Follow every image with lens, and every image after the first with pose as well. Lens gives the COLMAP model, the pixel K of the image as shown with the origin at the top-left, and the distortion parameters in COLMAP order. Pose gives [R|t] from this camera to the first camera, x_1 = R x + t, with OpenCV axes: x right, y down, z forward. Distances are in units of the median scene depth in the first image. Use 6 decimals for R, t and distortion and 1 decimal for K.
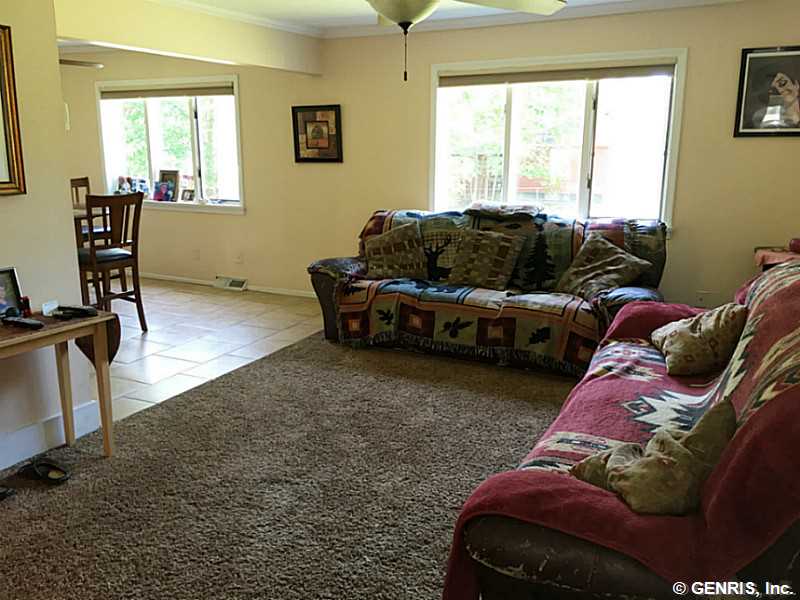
lens RADIAL K [[686.0, 0, 362.7], [0, 686.0, 291.4], [0, 0, 1]] dist [0.065403, -0.058113]
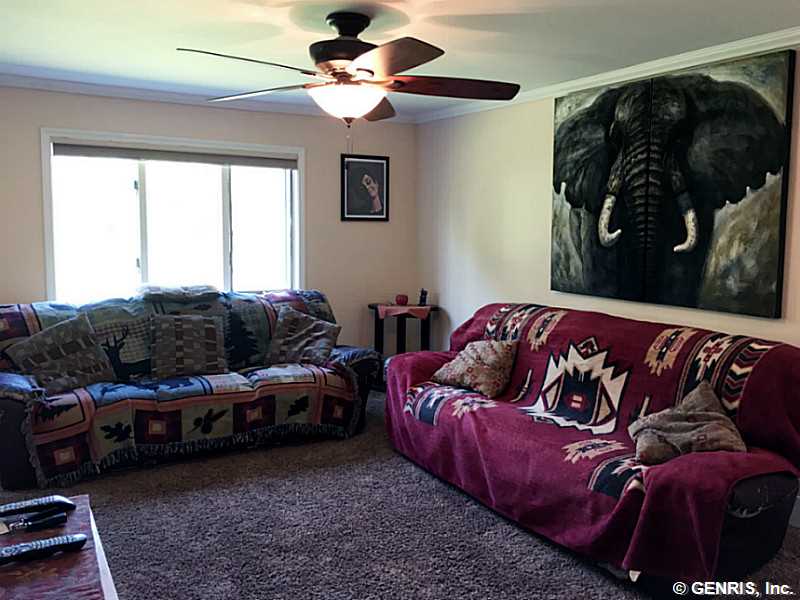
lens RADIAL K [[686.0, 0, 403.3], [0, 686.0, 292.7], [0, 0, 1]] dist [0.065403, -0.058113]
pose [[0.520450, -0.078536, 0.850273, -0.501195], [0.168445, 0.985637, -0.012066, -0.061680], [-0.837113, 0.149504, 0.526204, 0.279740]]
